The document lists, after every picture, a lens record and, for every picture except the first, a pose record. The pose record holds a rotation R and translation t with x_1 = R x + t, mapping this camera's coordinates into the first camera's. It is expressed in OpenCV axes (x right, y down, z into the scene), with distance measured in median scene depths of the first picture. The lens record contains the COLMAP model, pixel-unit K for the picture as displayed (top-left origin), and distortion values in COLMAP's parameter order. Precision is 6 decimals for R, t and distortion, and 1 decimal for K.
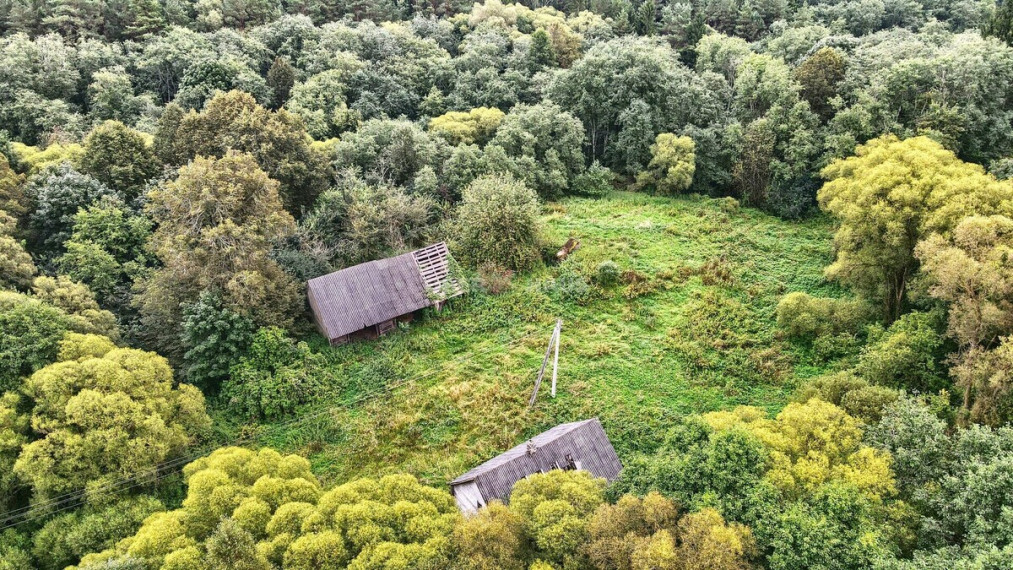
lens RADIAL K [[745.3, 0, 508.3], [0, 745.3, 279.7], [0, 0, 1]] dist [-0.008140, 0.061376]
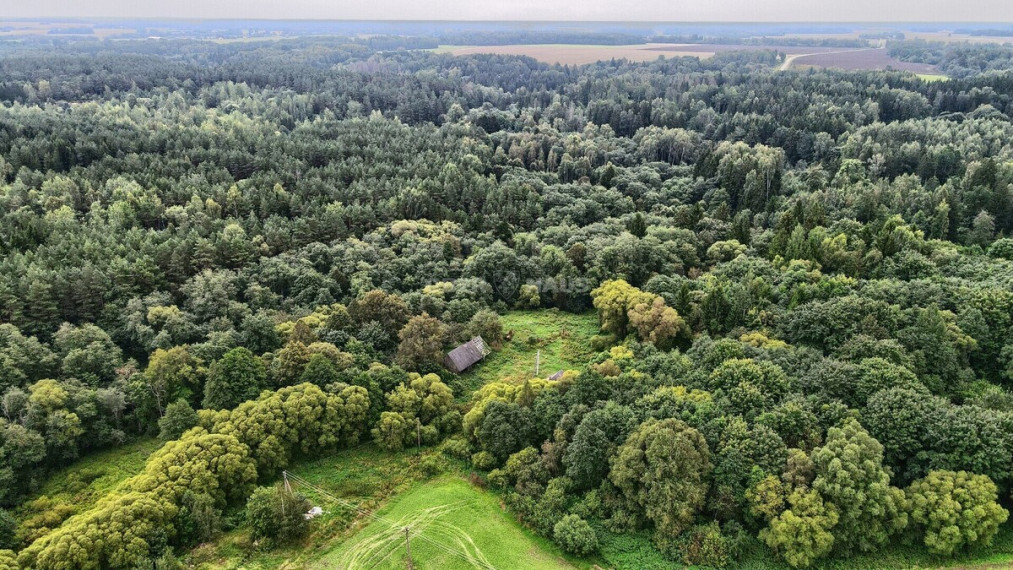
lens RADIAL K [[745.3, 0, 508.3], [0, 745.3, 279.7], [0, 0, 1]] dist [-0.008140, 0.061376]
pose [[0.925527, -0.112009, 0.361738, -0.702152], [0.170077, 0.976441, -0.132804, 0.096538], [-0.338341, 0.184437, 0.922772, -1.194297]]
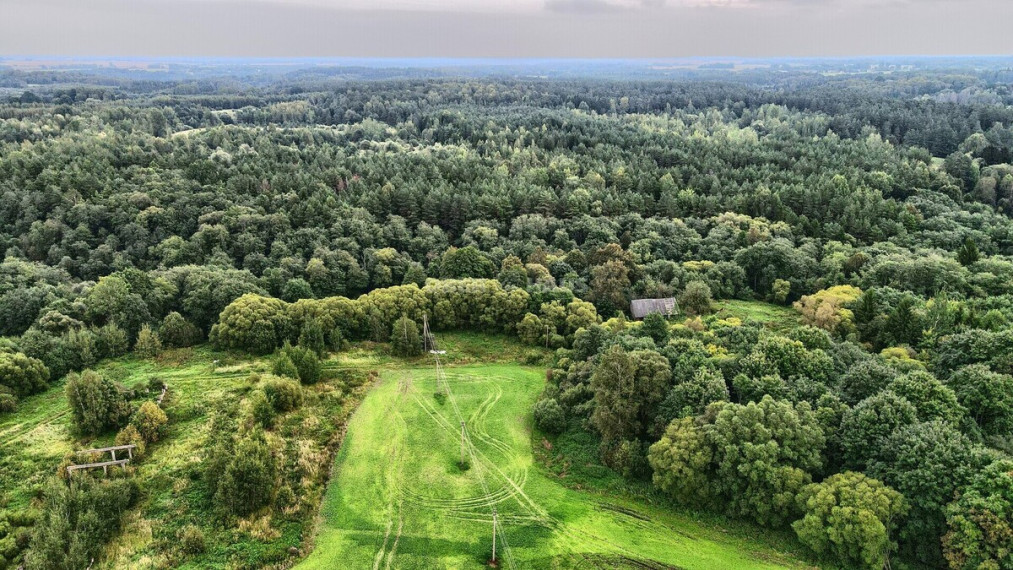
lens RADIAL K [[745.3, 0, 508.3], [0, 745.3, 279.7], [0, 0, 1]] dist [-0.008140, 0.061376]
pose [[0.918000, 0.125661, -0.376146, 0.313997], [-0.199992, 0.965725, -0.165466, 0.381797], [0.342461, 0.227124, 0.911666, -1.504019]]
